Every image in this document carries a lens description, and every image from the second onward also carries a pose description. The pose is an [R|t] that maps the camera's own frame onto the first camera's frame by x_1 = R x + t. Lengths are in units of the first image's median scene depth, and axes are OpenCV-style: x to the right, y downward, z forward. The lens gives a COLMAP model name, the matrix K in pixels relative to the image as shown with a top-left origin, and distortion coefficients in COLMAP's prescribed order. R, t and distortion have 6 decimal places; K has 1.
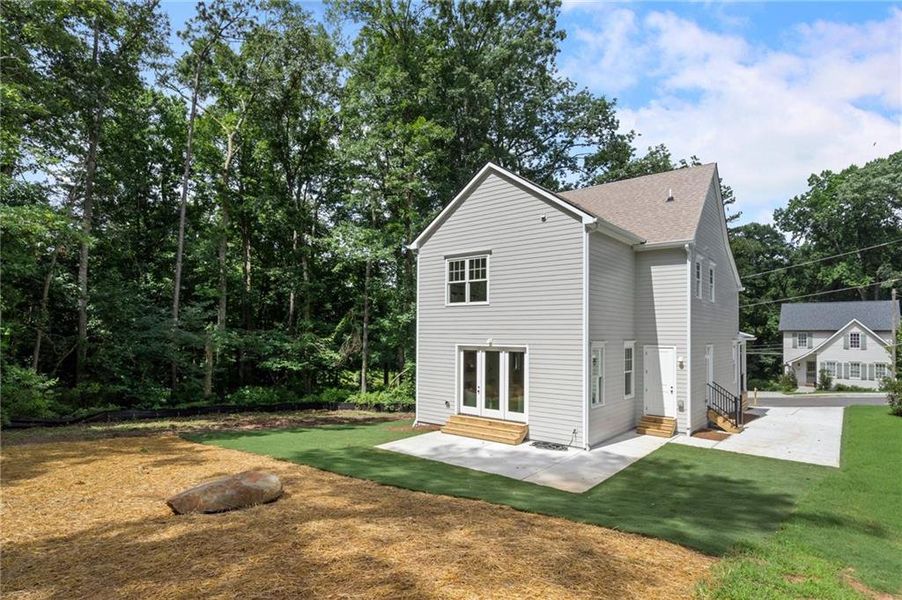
lens RADIAL K [[483.8, 0, 448.2], [0, 483.8, 335.1], [0, 0, 1]] dist [0.000413, 0.000512]
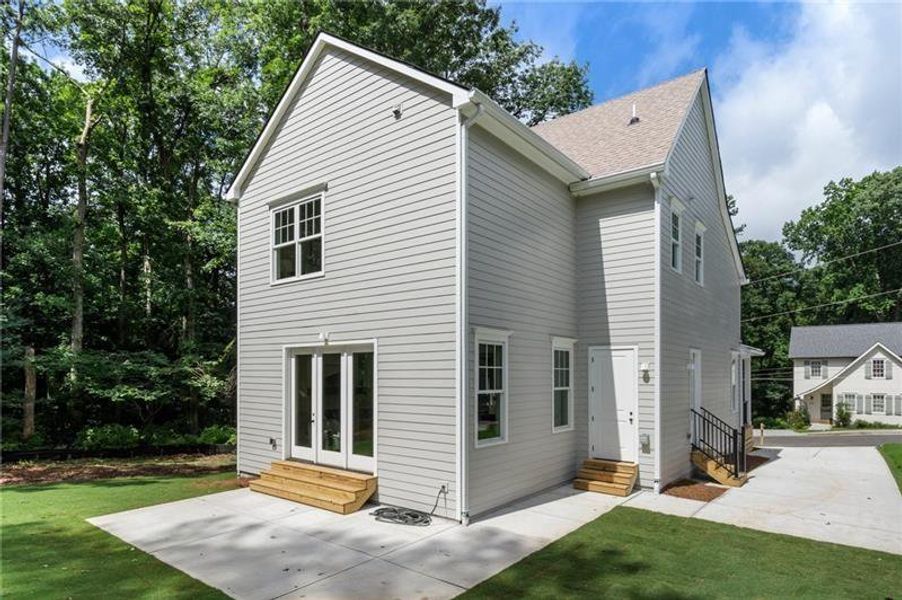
lens RADIAL K [[505.1, 0, 449.5], [0, 505.1, 380.1], [0, 0, 1]] dist [0.006885, 0.000685]
pose [[0.999864, -0.004484, 0.015870, 0.217108], [0.004343, 0.999951, 0.008917, 0.057575], [-0.015909, -0.008846, 0.999834, 0.355465]]
